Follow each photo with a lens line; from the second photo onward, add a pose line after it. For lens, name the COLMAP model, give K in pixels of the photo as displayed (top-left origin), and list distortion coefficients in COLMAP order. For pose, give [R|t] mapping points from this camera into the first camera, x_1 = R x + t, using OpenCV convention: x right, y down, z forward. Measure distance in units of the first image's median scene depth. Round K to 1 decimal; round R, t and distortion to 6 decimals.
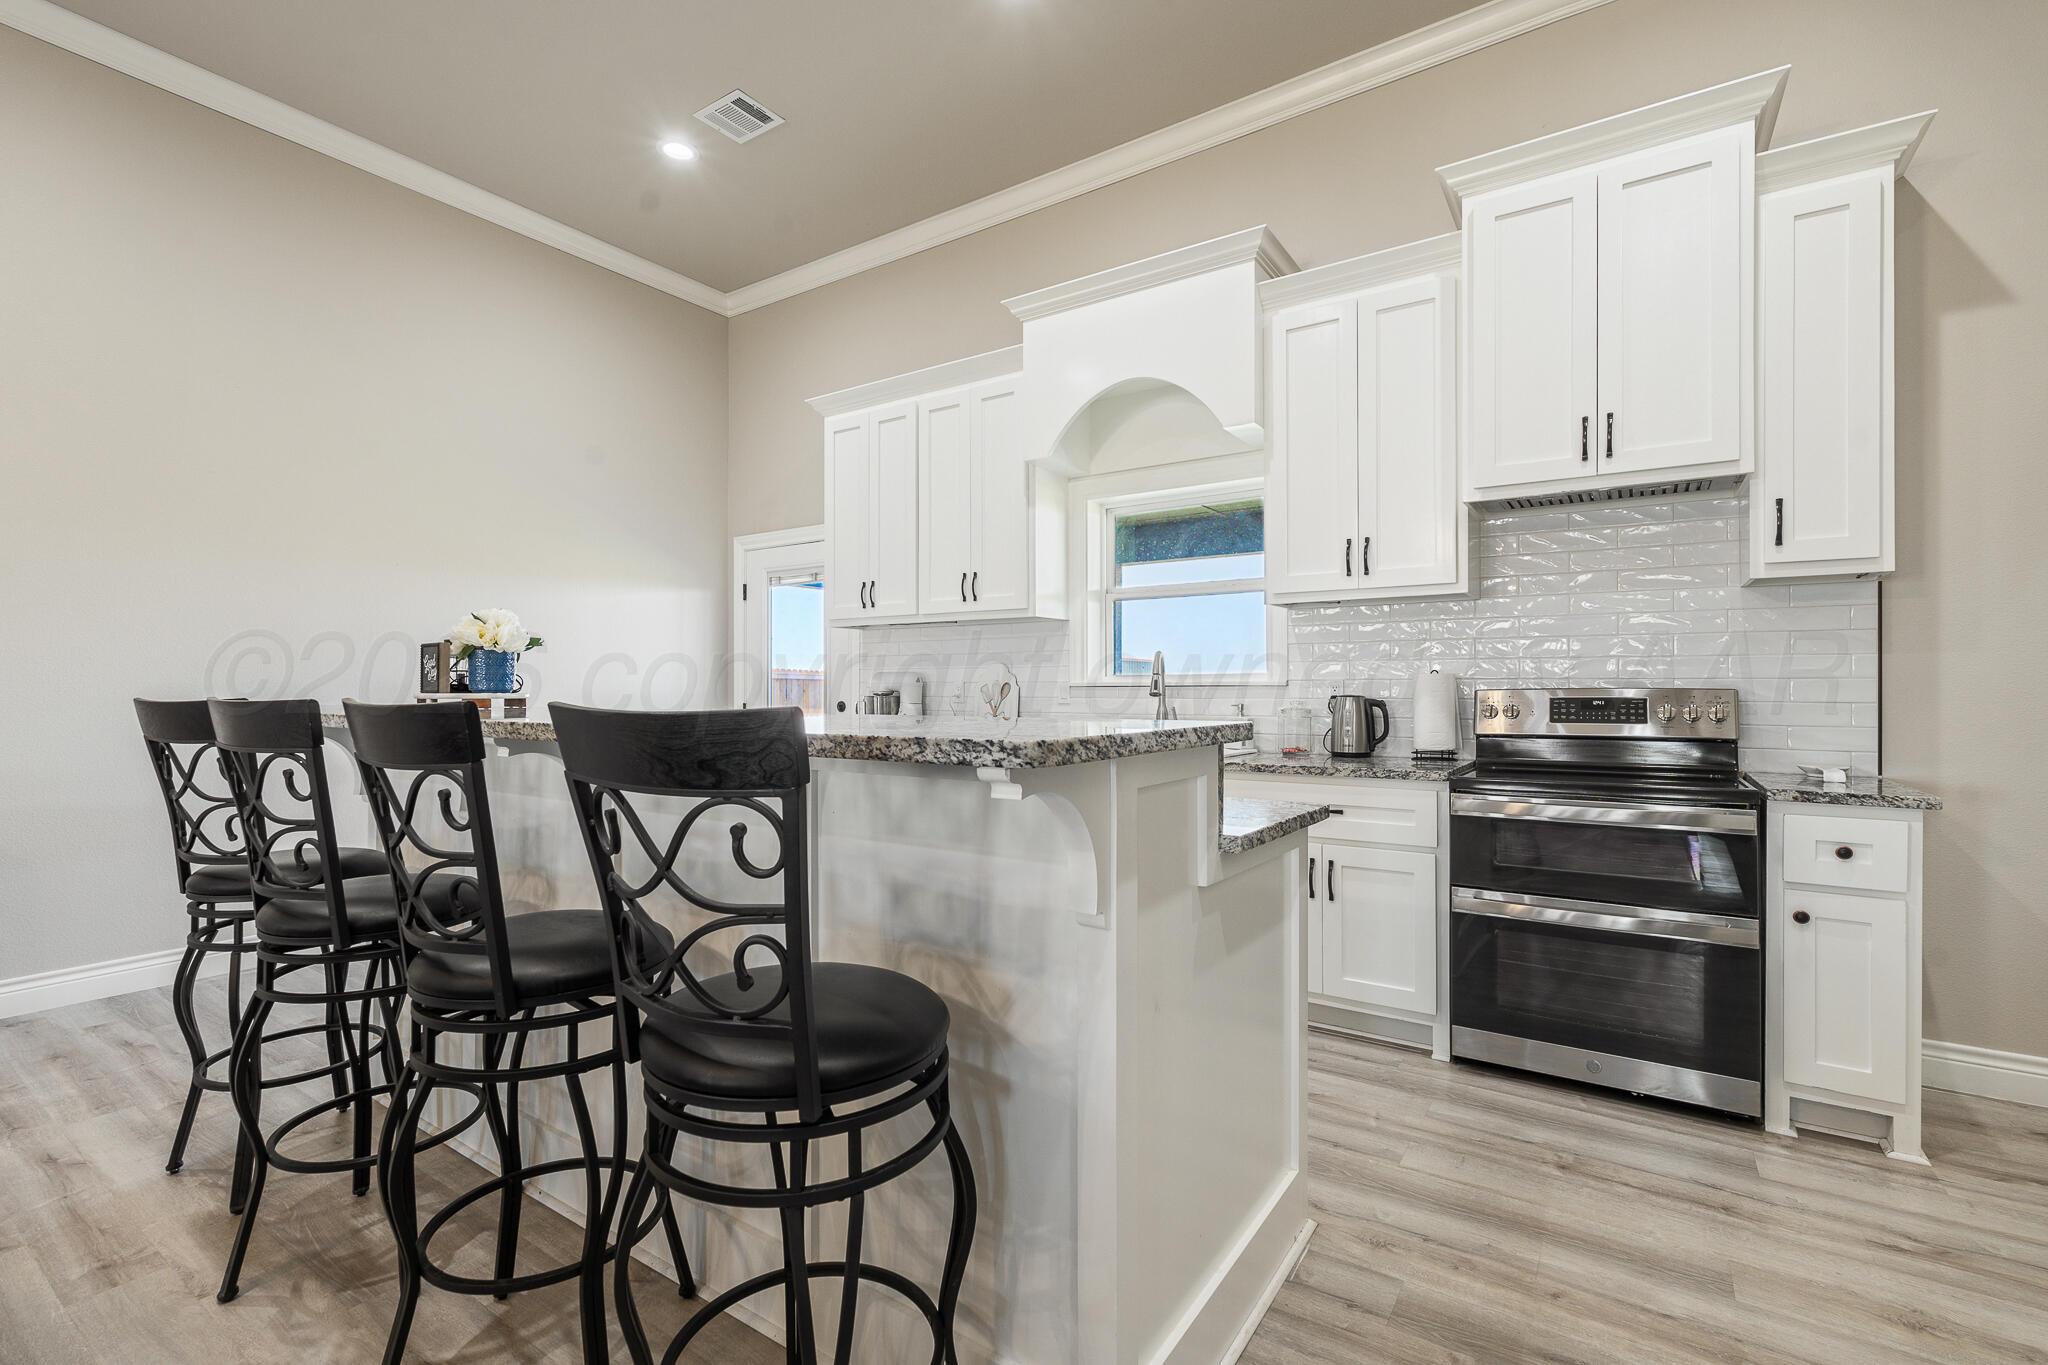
lens RADIAL K [[883.2, 0, 1023.6], [0, 883.2, 661.2], [0, 0, 1]] dist [-0.000645, 0.000140]
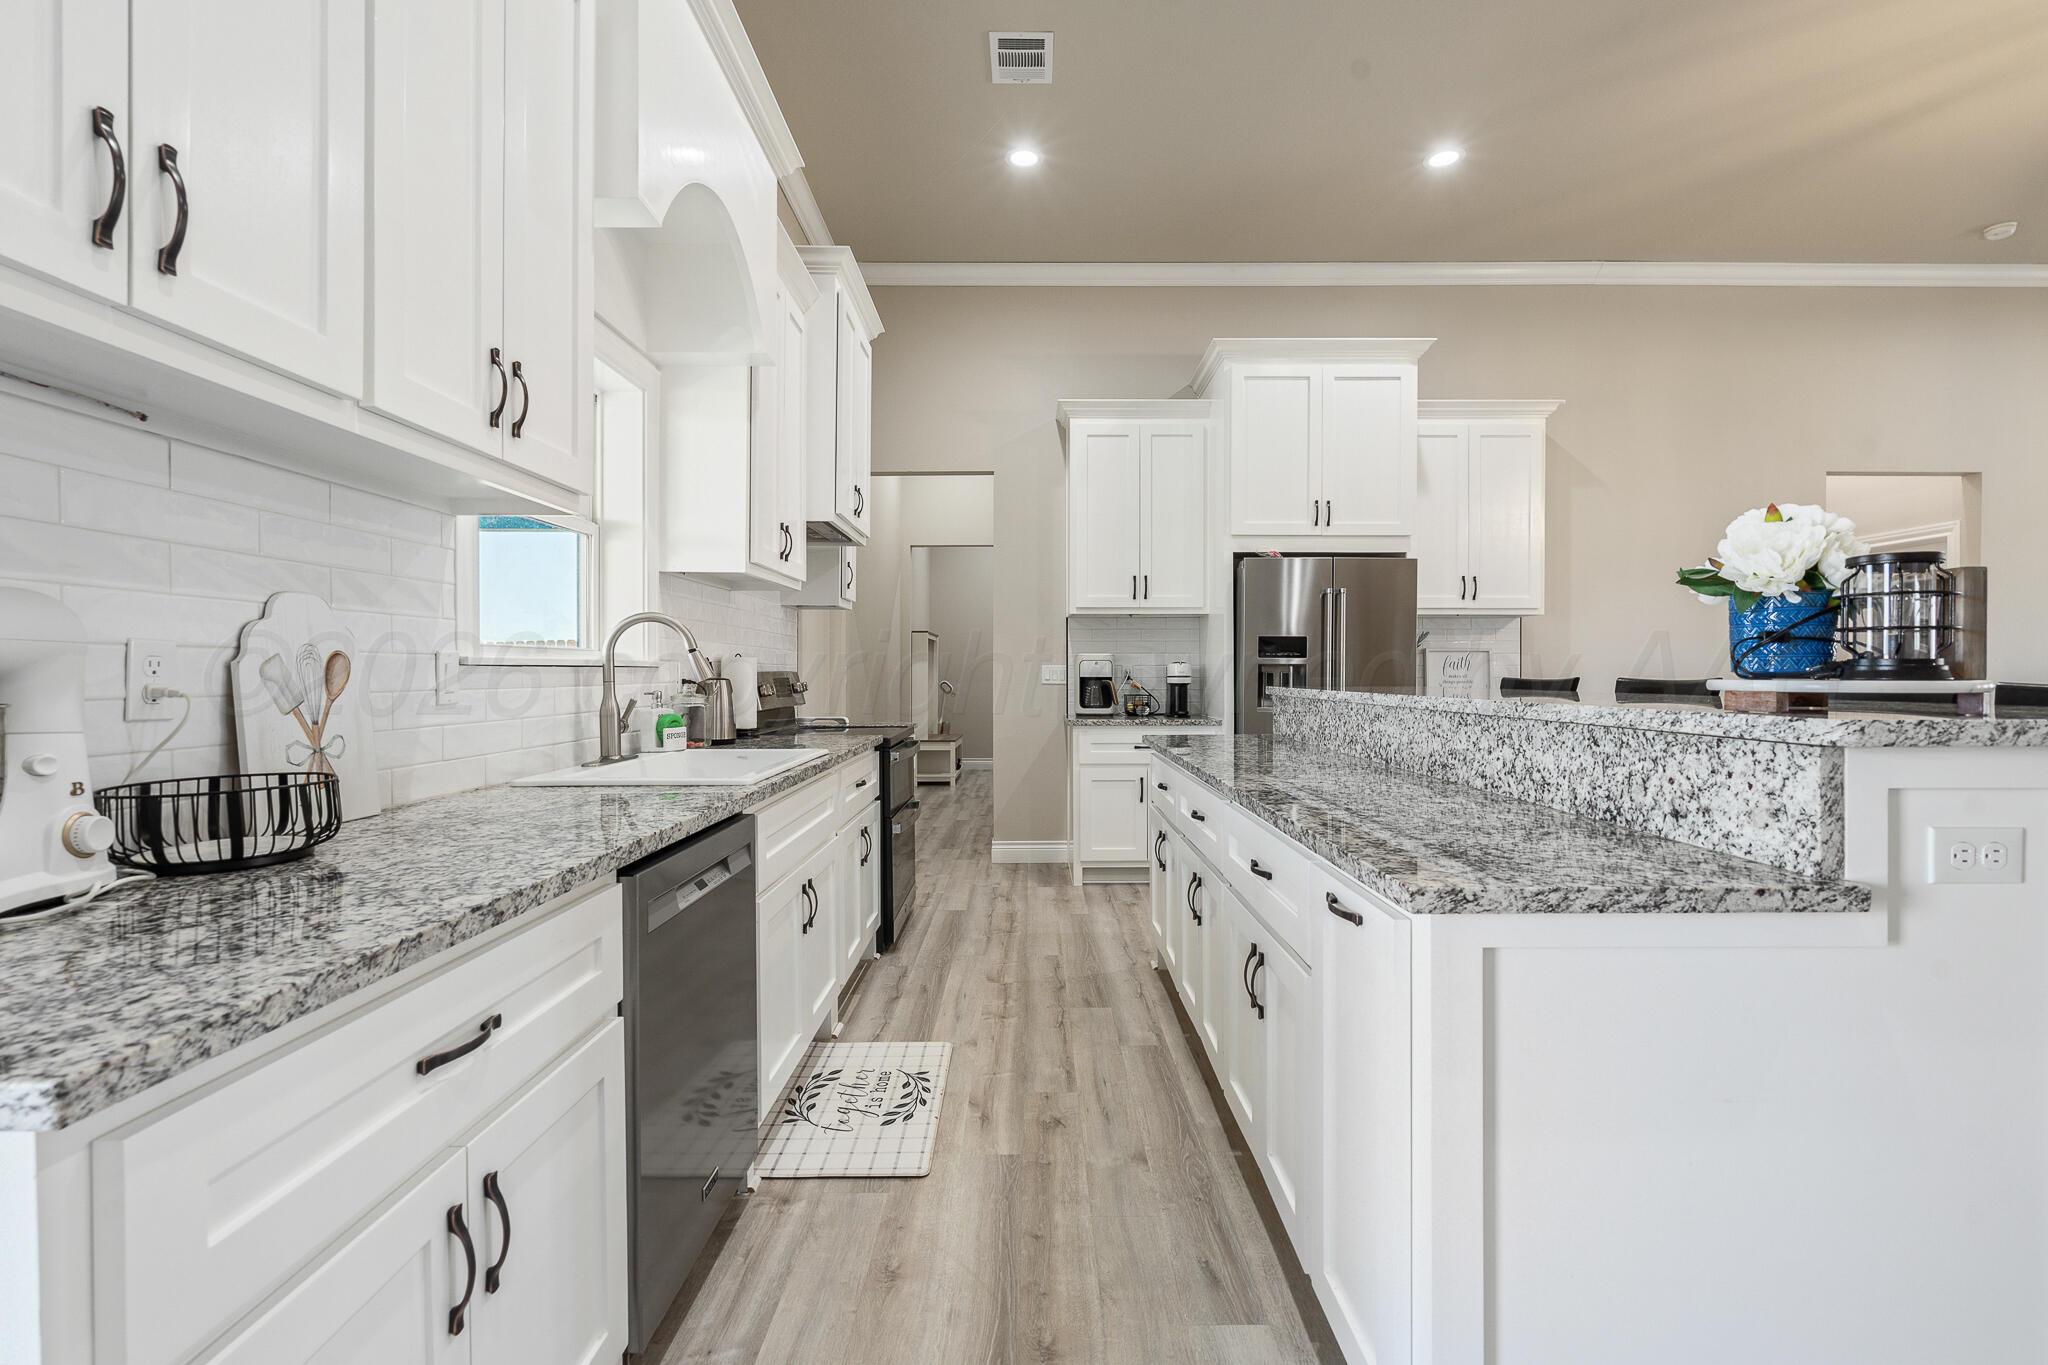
lens RADIAL K [[913.8, 0, 1034.4], [0, 913.8, 676.0], [0, 0, 1]] dist [0.000741, 0.000297]
pose [[-0.553482, -0.003864, 0.832852, -0.763071], [-0.023482, 0.999664, -0.010967, 0.049782], [-0.832530, -0.025626, -0.553387, 1.560275]]
